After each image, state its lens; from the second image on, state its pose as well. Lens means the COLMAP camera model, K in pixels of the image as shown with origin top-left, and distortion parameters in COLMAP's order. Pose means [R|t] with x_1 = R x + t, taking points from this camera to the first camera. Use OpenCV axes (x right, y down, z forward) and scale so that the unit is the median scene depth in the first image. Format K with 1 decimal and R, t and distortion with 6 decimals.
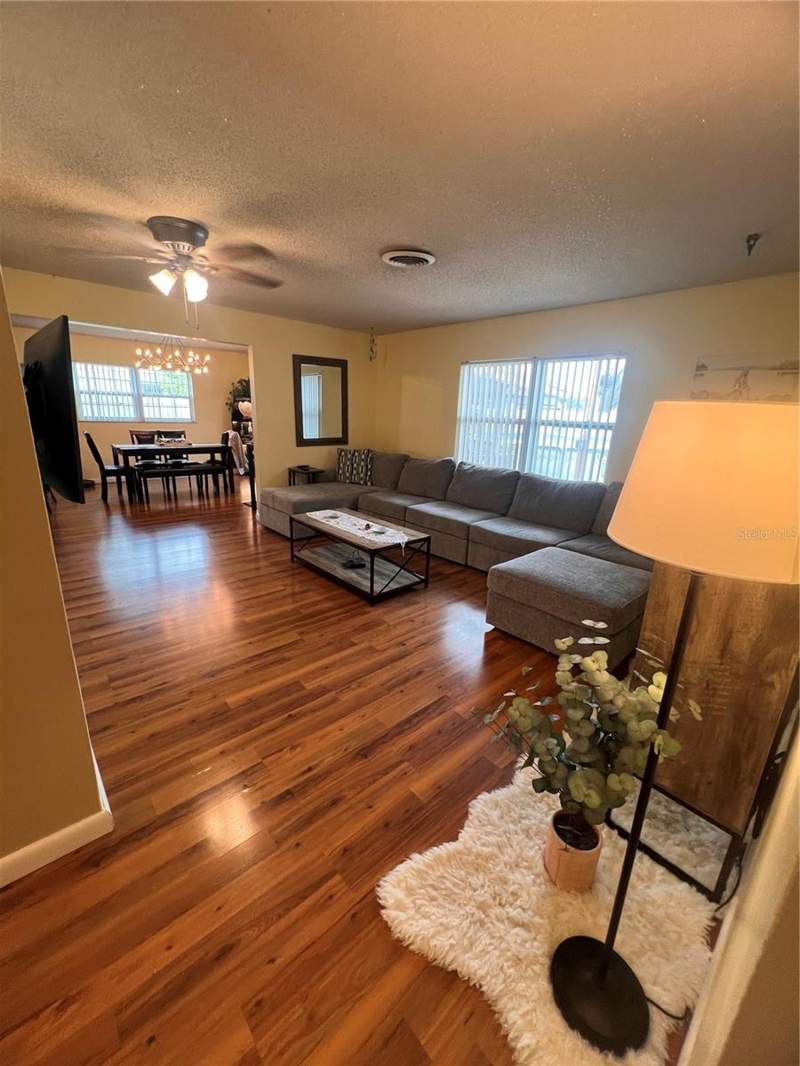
lens RADIAL K [[431.9, 0, 400.0], [0, 431.9, 533.0], [0, 0, 1]] dist [-0.000026, -0.000011]
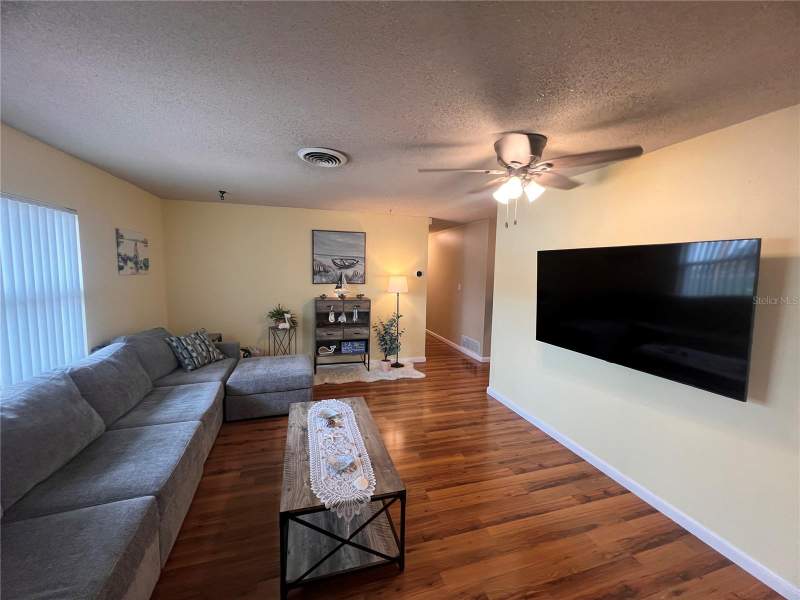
lens RADIAL K [[322.3, 0, 400.0], [0, 322.3, 300.0], [0, 0, 1]] dist [-0.000061, -0.000007]
pose [[-0.901931, -0.108153, 0.418118, -0.691264], [0.056716, 0.930091, 0.362926, -0.733585], [-0.428139, 0.351048, -0.832744, 2.198761]]
